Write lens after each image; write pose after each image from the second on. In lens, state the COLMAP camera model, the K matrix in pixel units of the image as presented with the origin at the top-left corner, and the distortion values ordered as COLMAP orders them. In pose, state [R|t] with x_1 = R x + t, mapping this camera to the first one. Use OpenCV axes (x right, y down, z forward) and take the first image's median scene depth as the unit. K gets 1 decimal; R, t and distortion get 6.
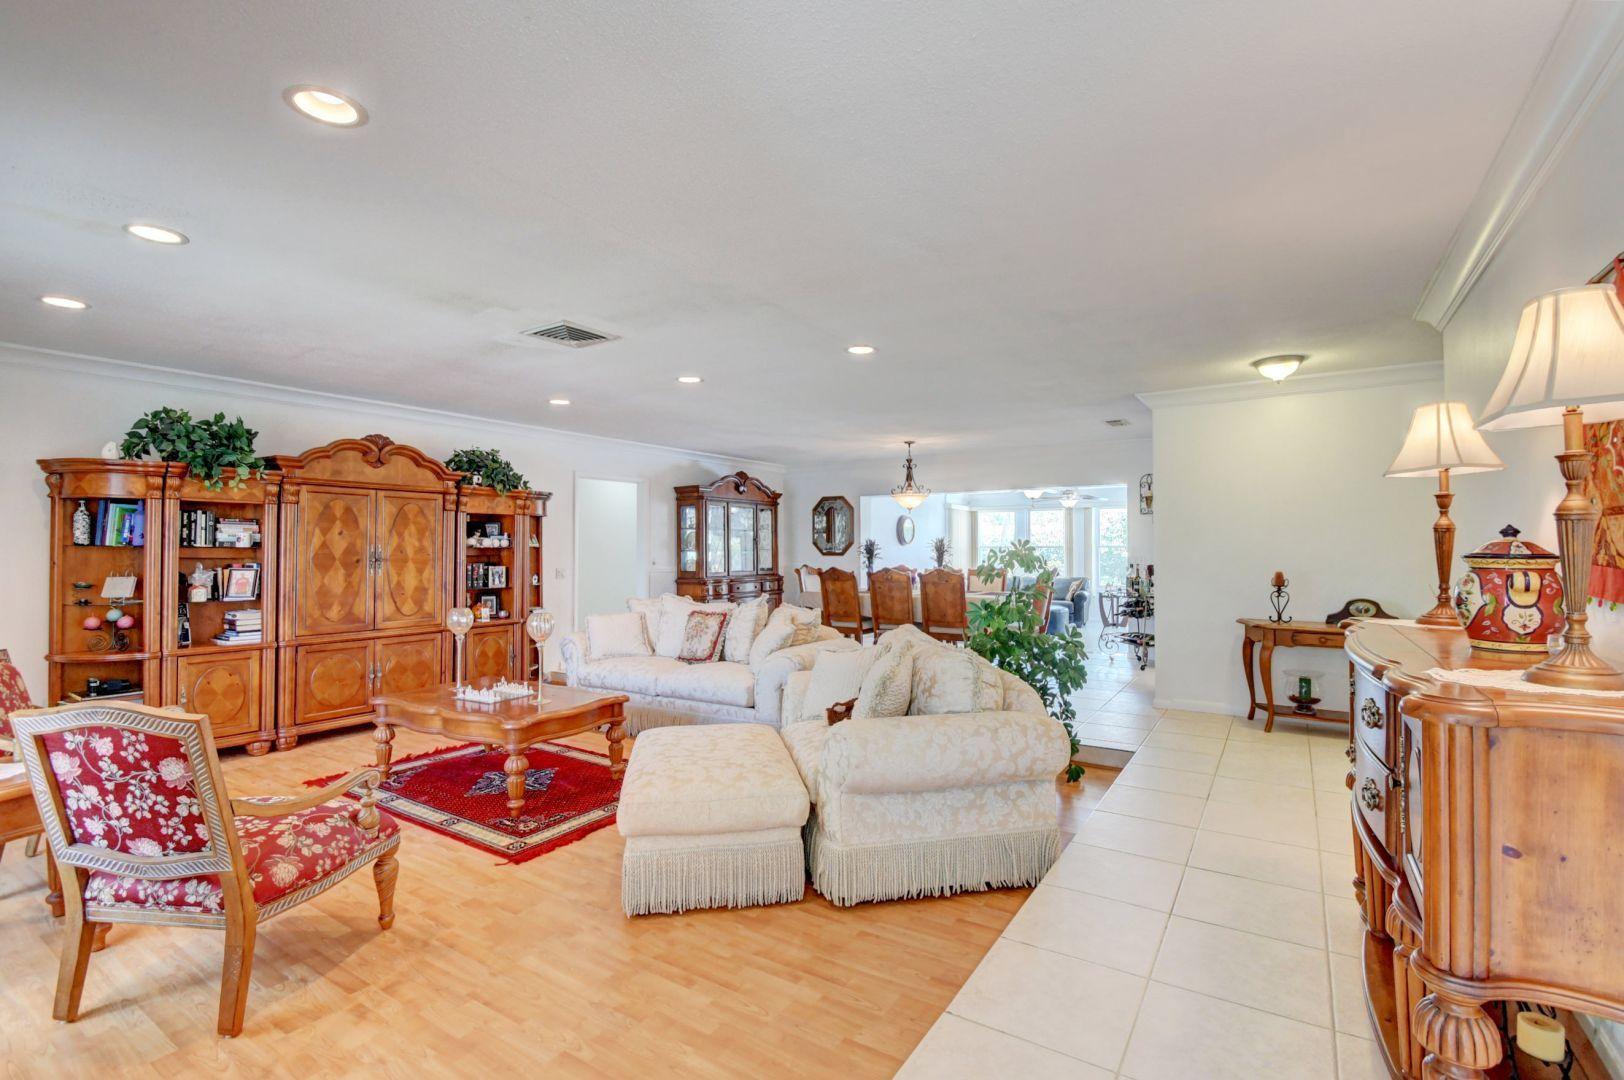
lens RADIAL K [[714.9, 0, 821.6], [0, 714.9, 538.9], [0, 0, 1]] dist [0.022993, -0.022279]
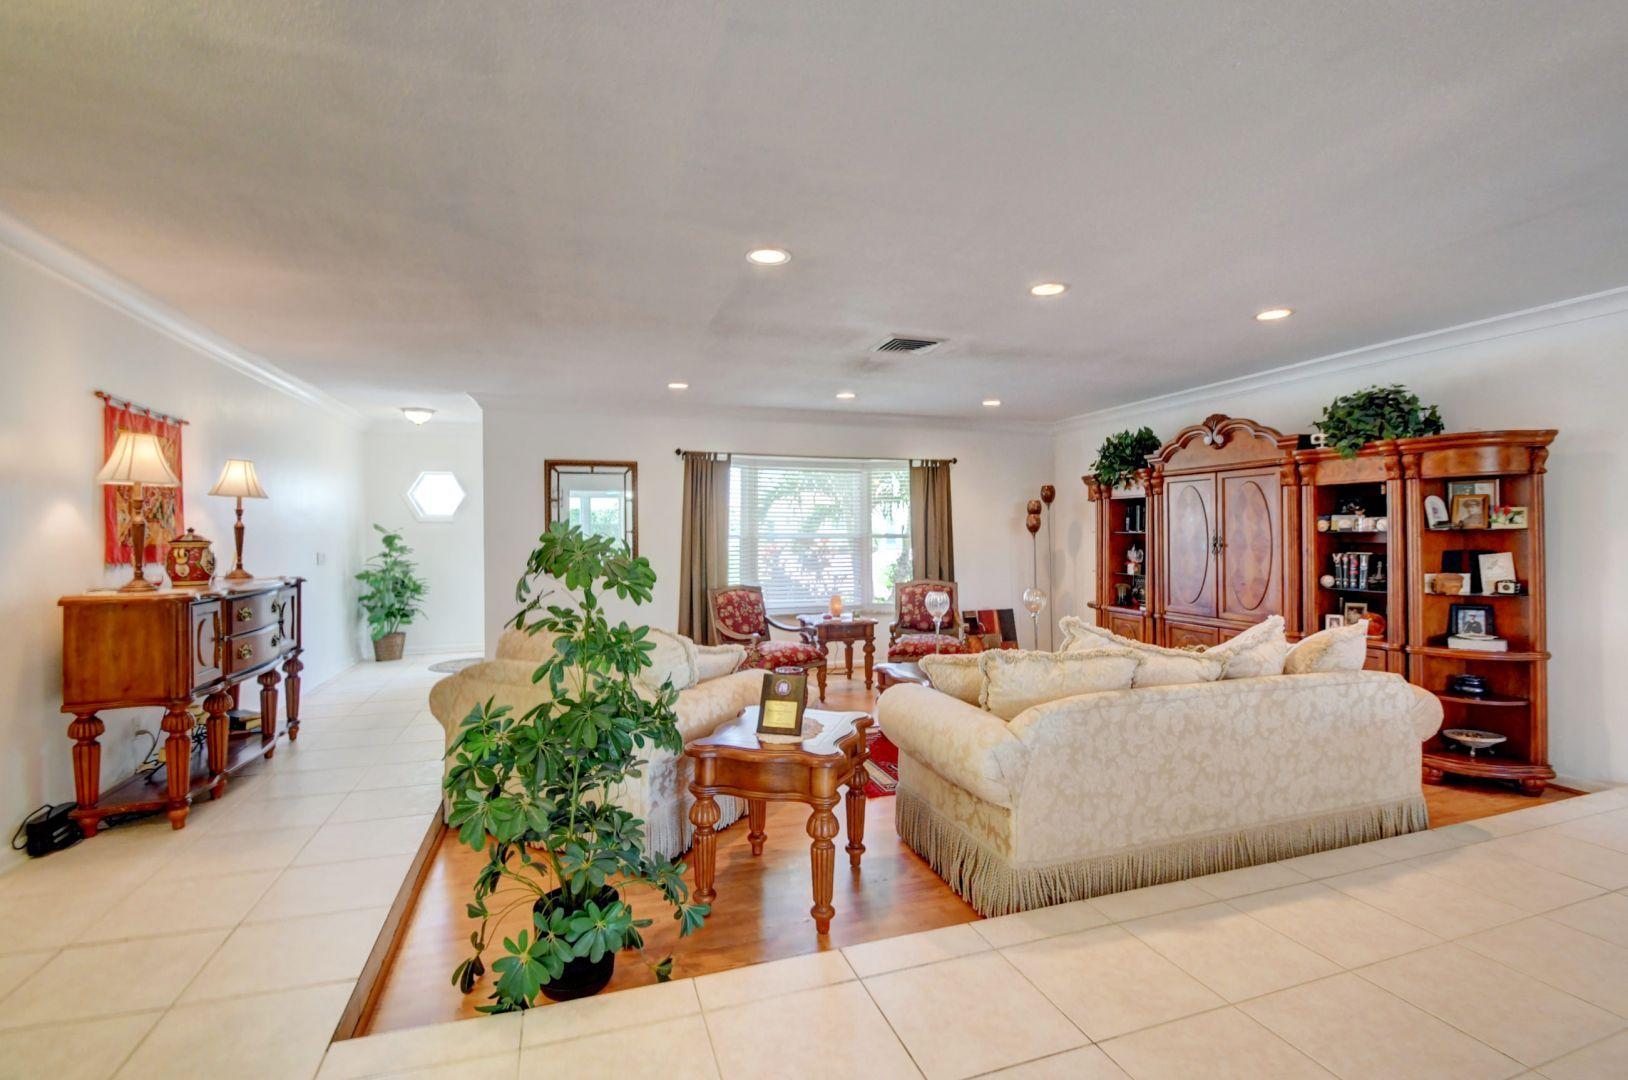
lens RADIAL K [[752.8, 0, 838.7], [0, 752.8, 531.7], [0, 0, 1]] dist [-0.010562, -0.000565]
pose [[-0.625266, -0.002056, -0.780409, 0.452151], [0.012639, 0.999839, -0.012760, 0.016908], [0.780309, -0.017842, -0.625139, 1.172434]]
